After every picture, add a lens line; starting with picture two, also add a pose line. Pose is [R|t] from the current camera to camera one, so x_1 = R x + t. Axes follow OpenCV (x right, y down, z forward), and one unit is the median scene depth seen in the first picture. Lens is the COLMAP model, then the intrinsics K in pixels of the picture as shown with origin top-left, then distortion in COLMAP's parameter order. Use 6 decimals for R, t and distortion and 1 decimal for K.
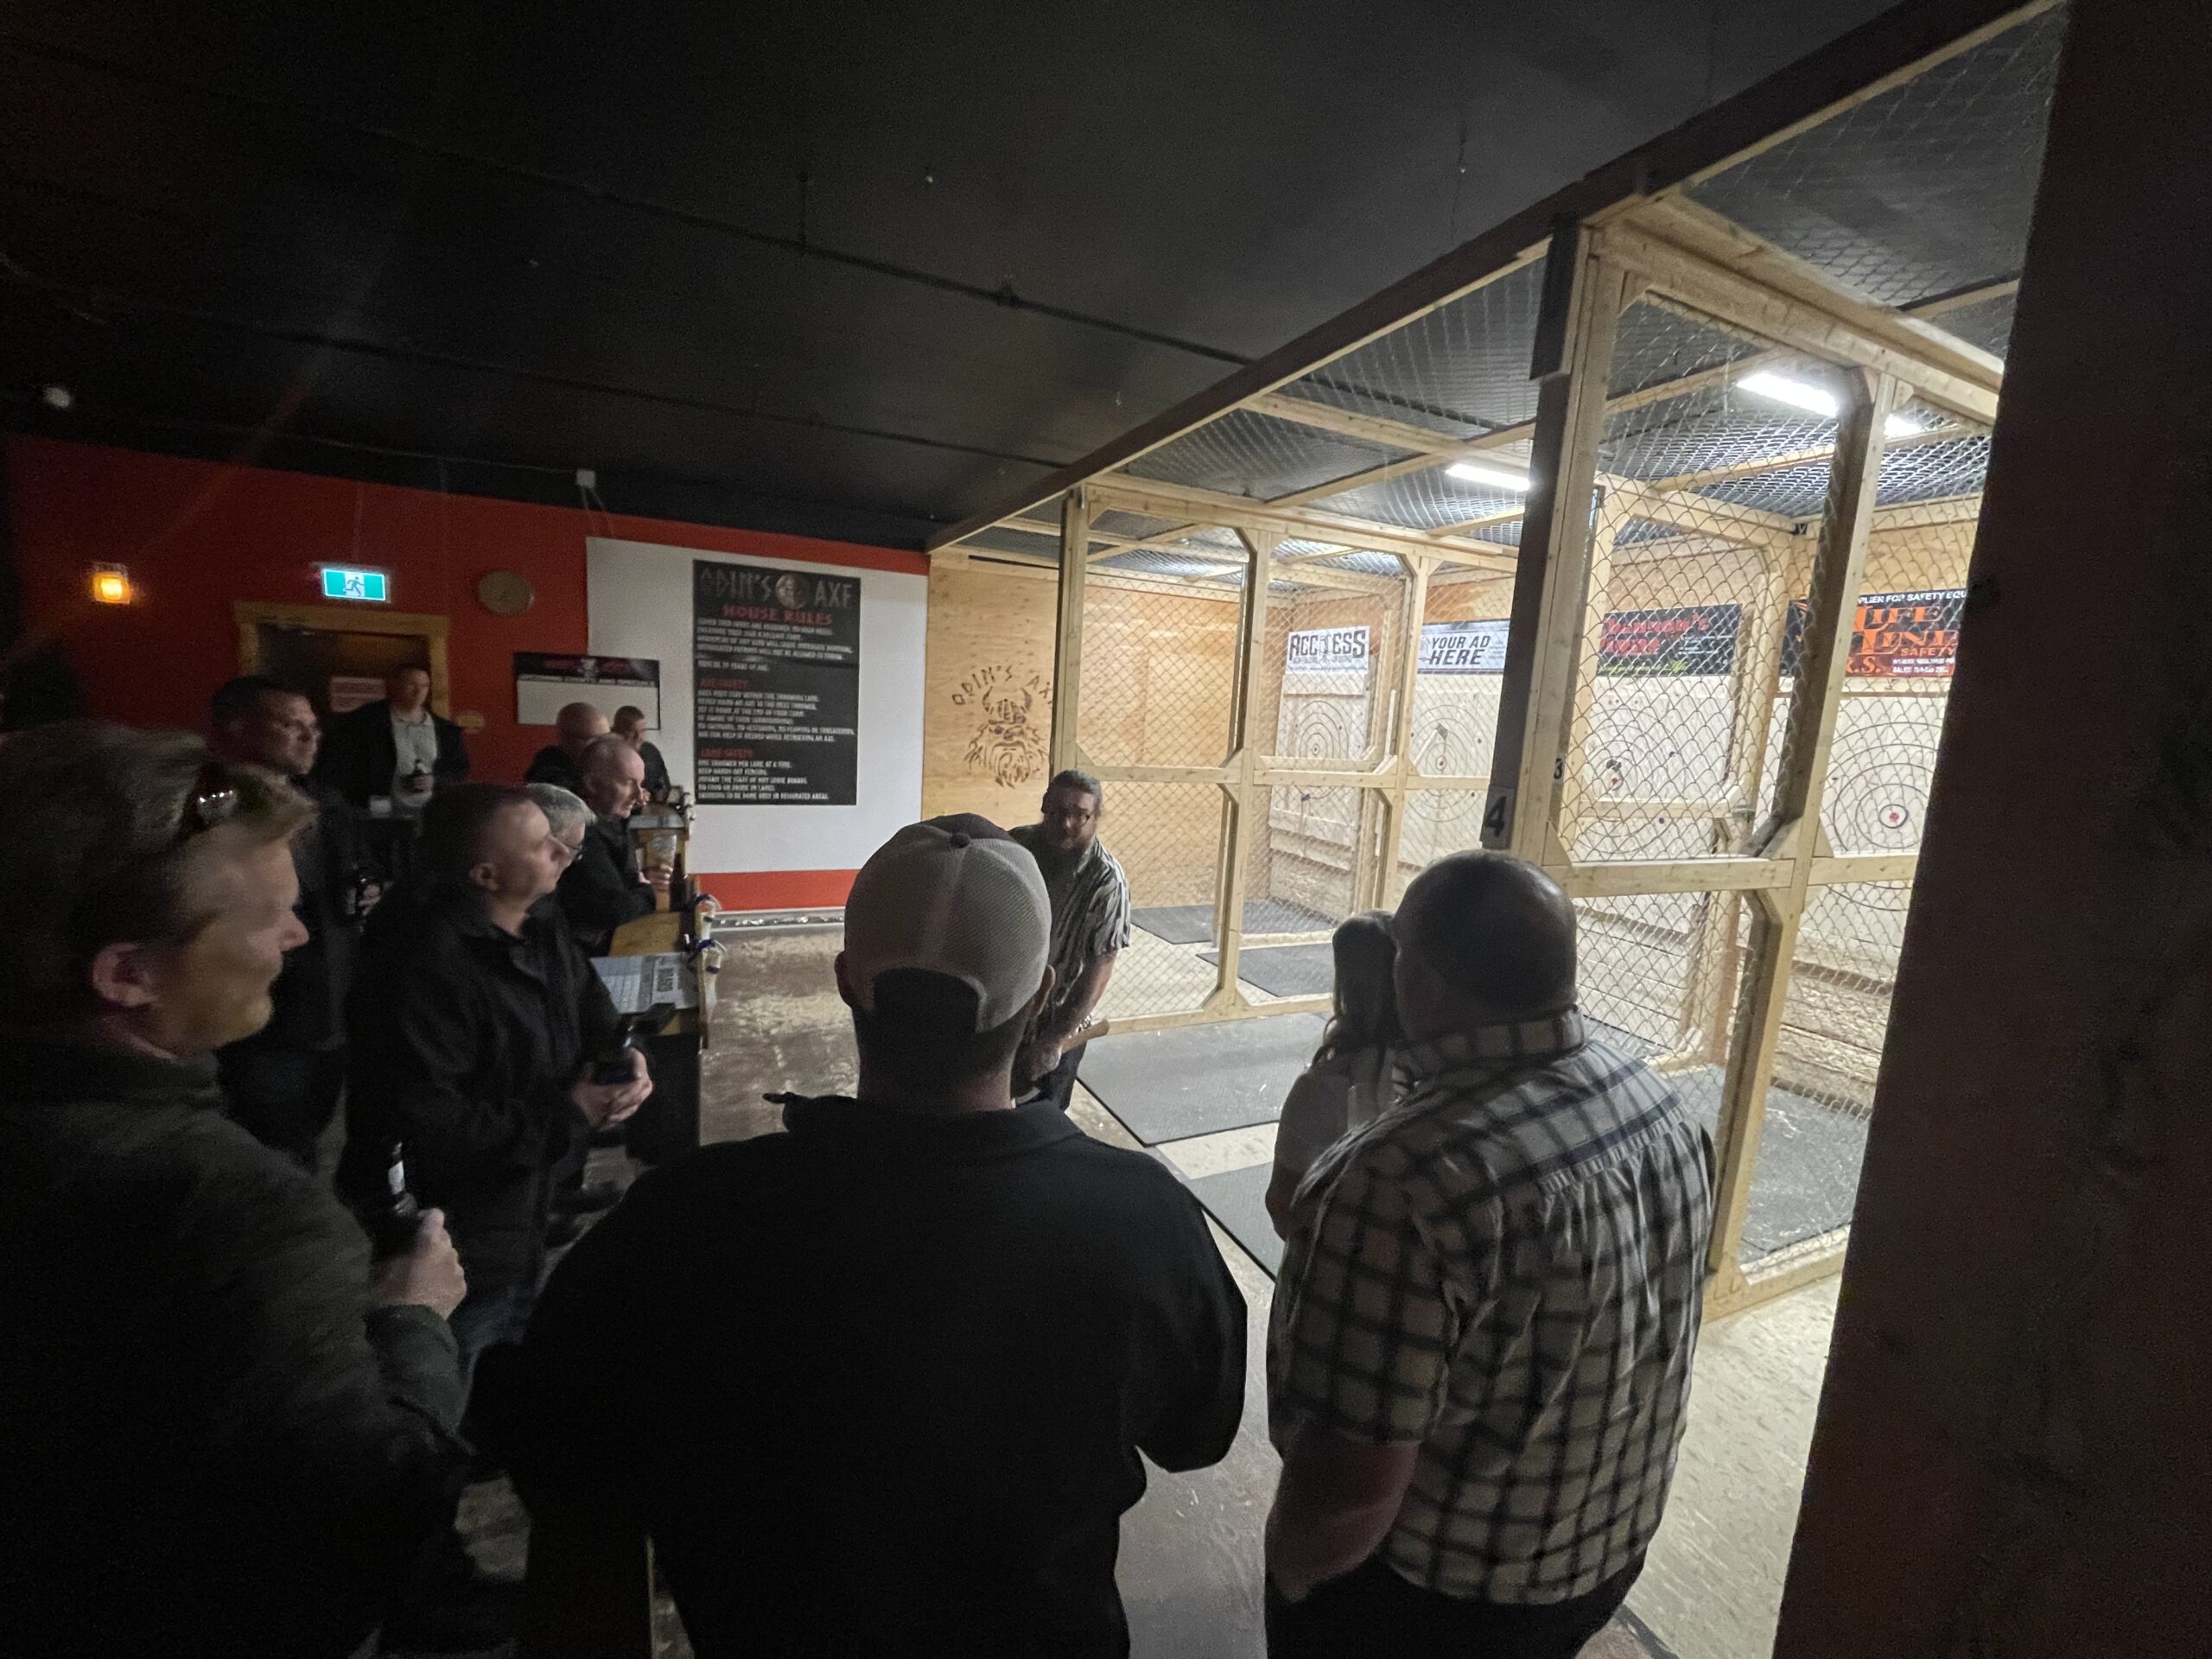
lens RADIAL K [[908.4, 0, 1115.1], [0, 908.4, 827.2], [0, 0, 1]] dist [-0.000896, -0.001791]
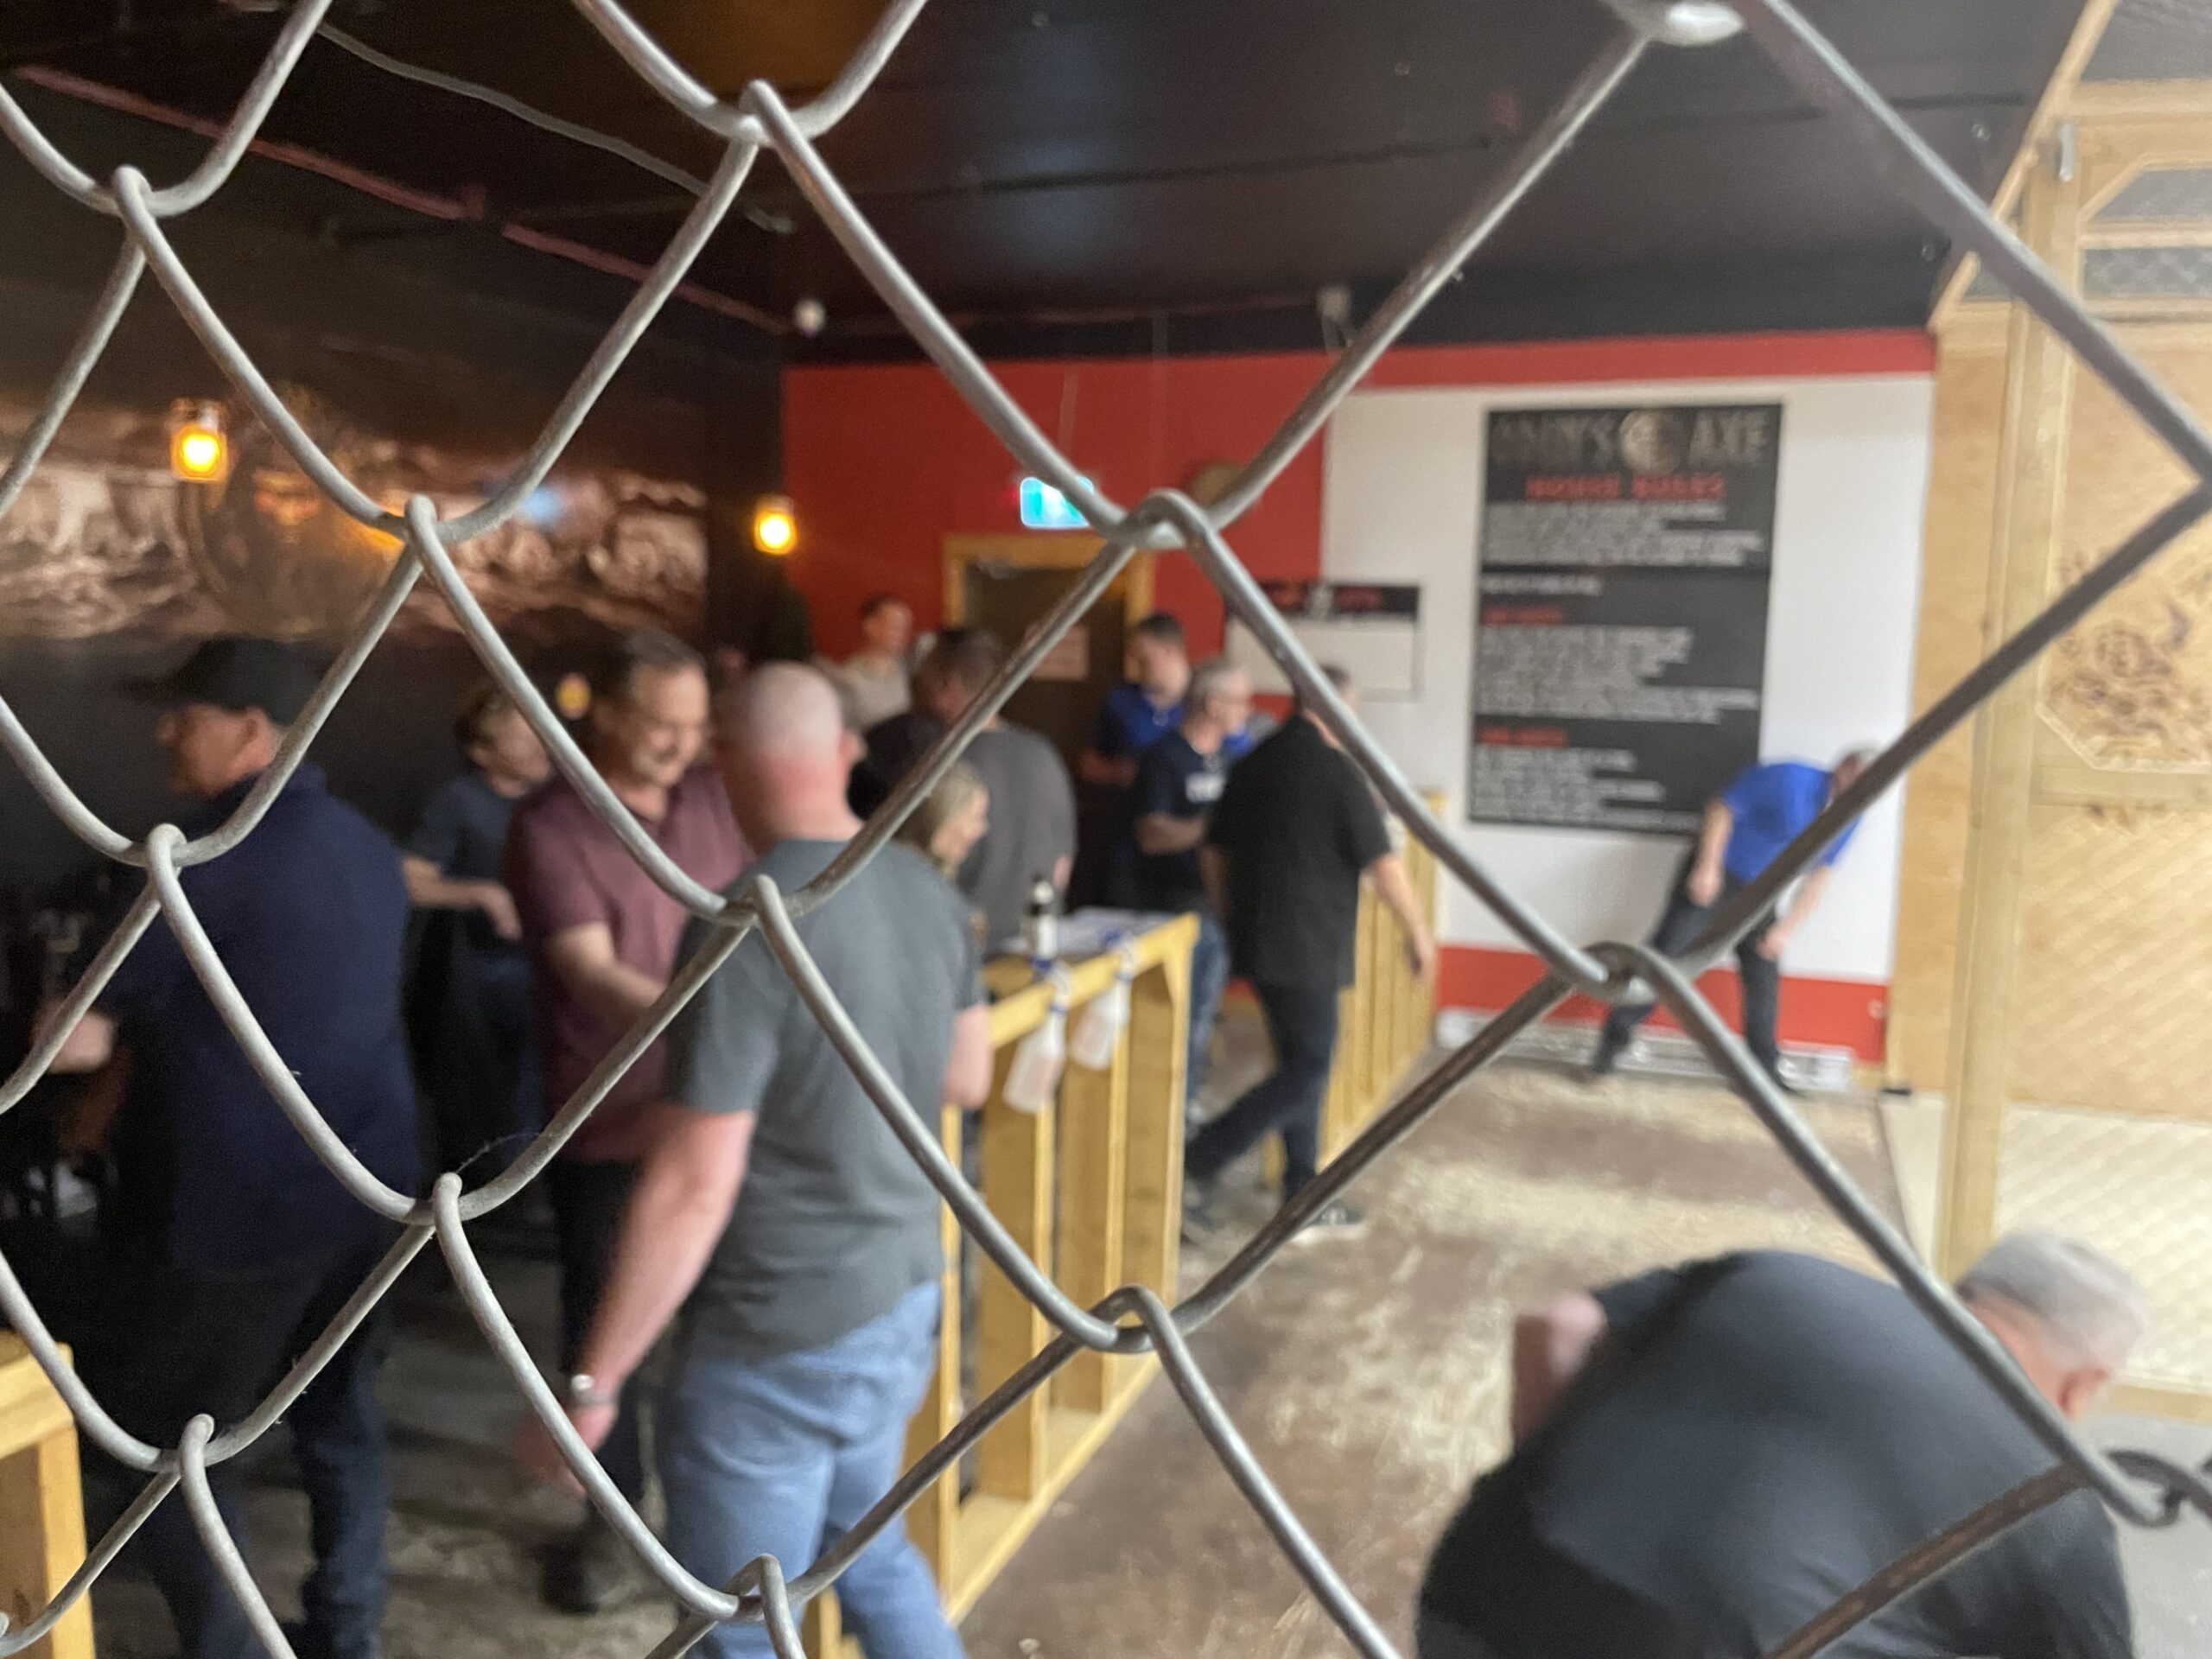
lens RADIAL K [[1676.4, 0, 1103.6], [0, 1676.4, 832.3], [0, 0, 1]] dist [0.097962, -0.128617]
pose [[0.692083, 0.051964, -0.719945, 0.162484], [-0.076779, 0.997046, -0.001842, 0.000207], [0.717723, 0.056551, 0.694028, 0.075093]]
